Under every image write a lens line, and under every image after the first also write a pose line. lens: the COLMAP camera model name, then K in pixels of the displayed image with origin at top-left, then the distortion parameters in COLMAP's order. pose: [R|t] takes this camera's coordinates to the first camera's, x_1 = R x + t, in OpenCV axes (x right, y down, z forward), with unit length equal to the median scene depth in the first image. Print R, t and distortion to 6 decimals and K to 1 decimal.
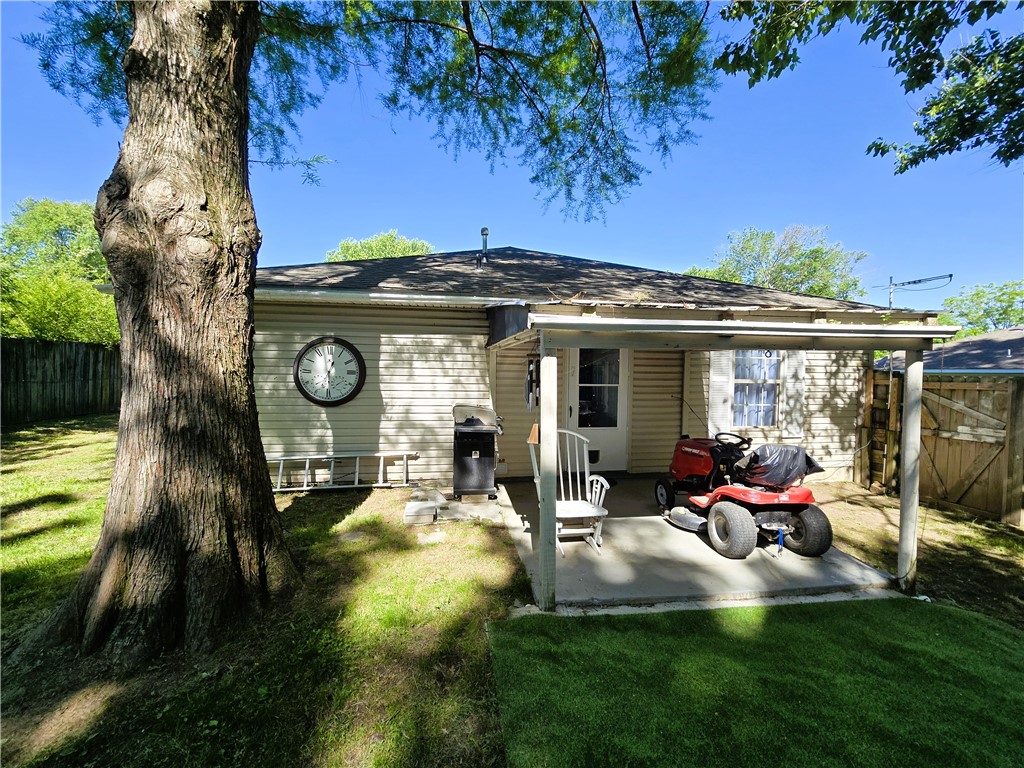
lens RADIAL K [[420.9, 0, 508.7], [0, 420.9, 385.7], [0, 0, 1]] dist [-0.007440, 0.001705]
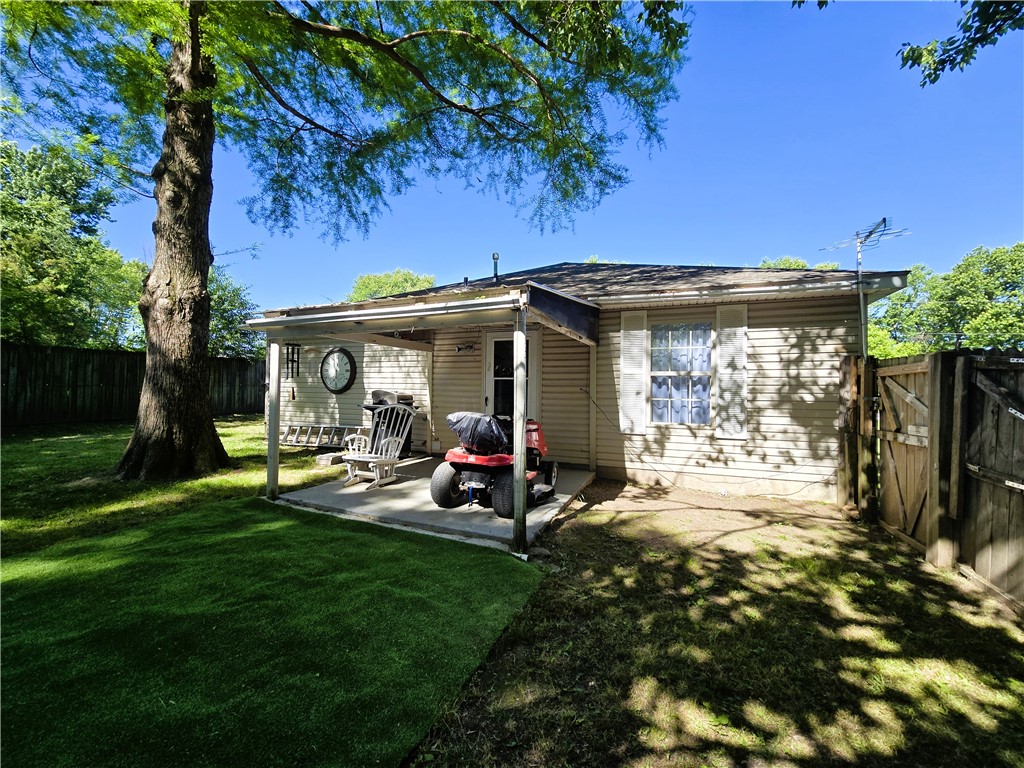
lens RADIAL K [[420.9, 0, 504.7], [0, 420.9, 384.4], [0, 0, 1]] dist [-0.007440, 0.001705]
pose [[0.851648, -0.008489, -0.524046, 0.739809], [-0.019394, 0.998674, -0.047694, 0.065437], [0.523755, 0.050782, 0.850354, 0.031405]]
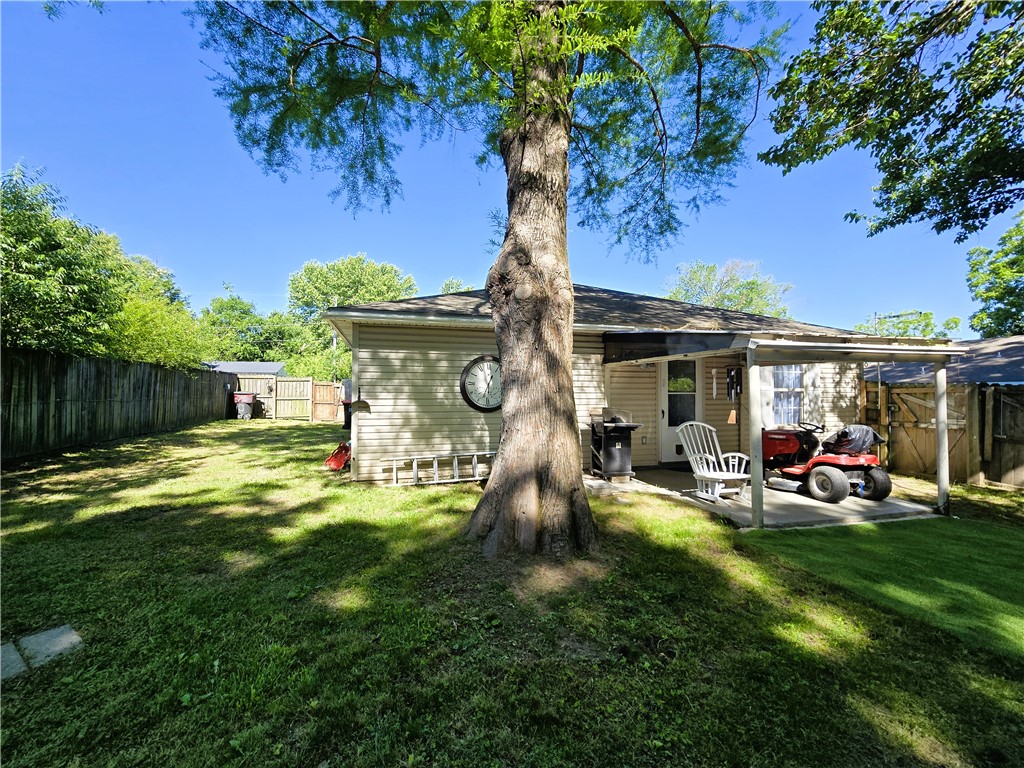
lens RADIAL K [[420.9, 0, 508.2], [0, 420.9, 386.6], [0, 0, 1]] dist [-0.007440, 0.001705]
pose [[0.992219, -0.009633, 0.124128, -0.440778], [0.015854, 0.998662, -0.049232, 0.031259], [-0.123488, 0.050817, 0.991044, -0.194417]]
